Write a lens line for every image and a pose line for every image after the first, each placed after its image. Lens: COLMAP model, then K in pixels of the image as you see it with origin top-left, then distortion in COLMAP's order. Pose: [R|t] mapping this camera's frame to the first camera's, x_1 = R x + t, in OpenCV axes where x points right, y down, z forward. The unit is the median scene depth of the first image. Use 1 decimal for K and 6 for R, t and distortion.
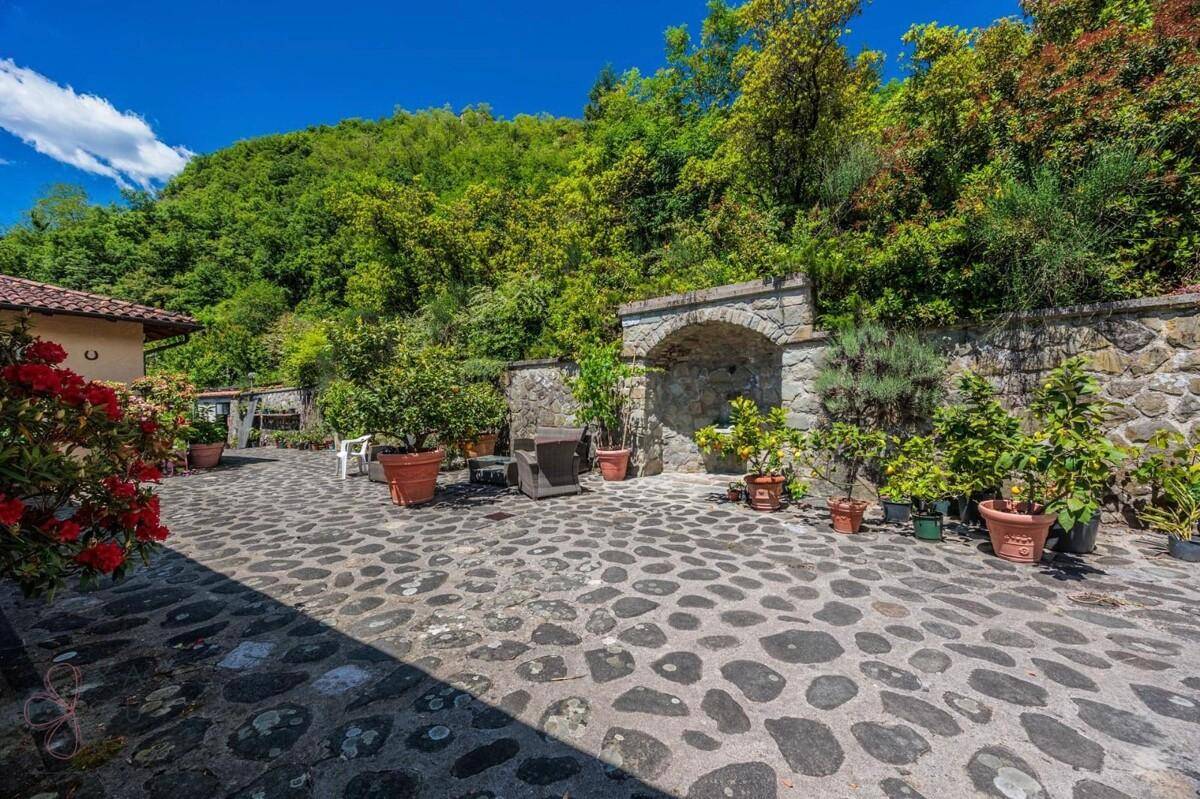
lens RADIAL K [[457.1, 0, 595.2], [0, 457.1, 401.2], [0, 0, 1]] dist [-0.000398, -0.000547]
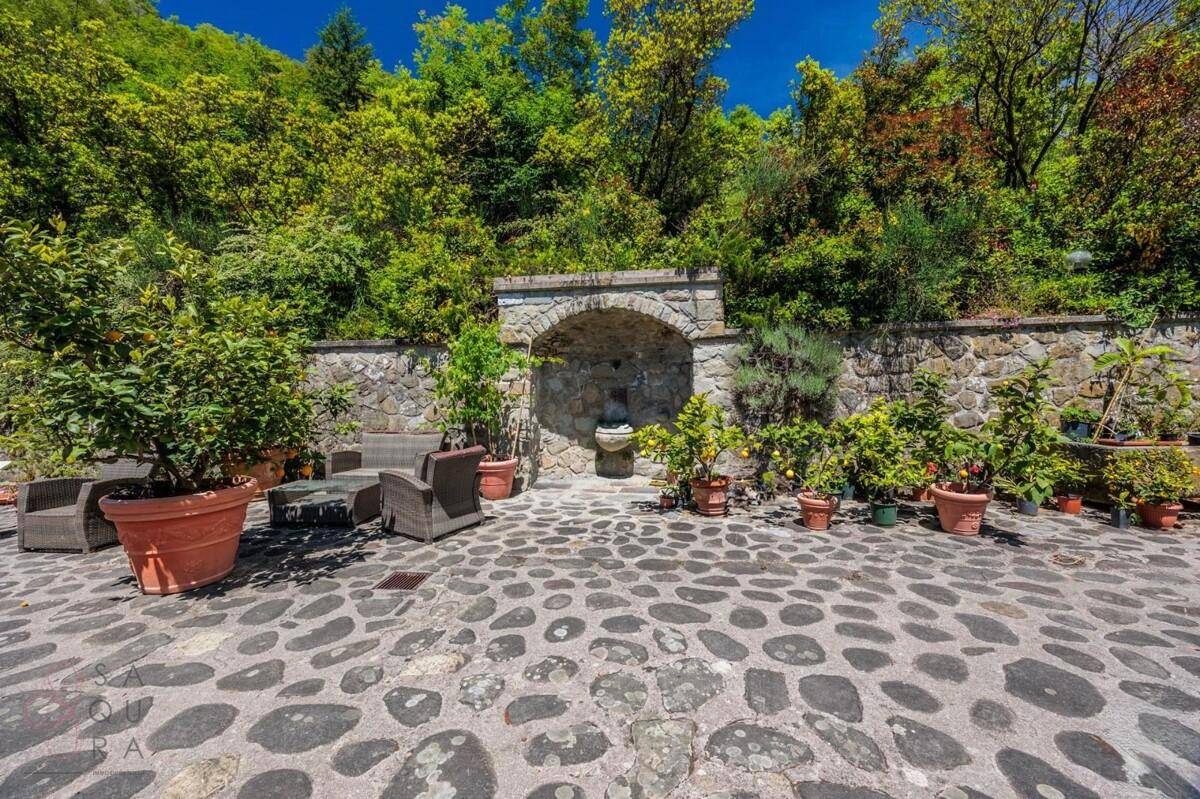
lens RADIAL K [[457.1, 0, 601.7], [0, 457.1, 401.2], [0, 0, 1]] dist [-0.000398, -0.000547]
pose [[0.850347, -0.000179, 0.526222, -0.257771], [0.000323, 1.000000, -0.000183, 0.006718], [-0.526222, 0.000326, 0.850347, 0.275678]]
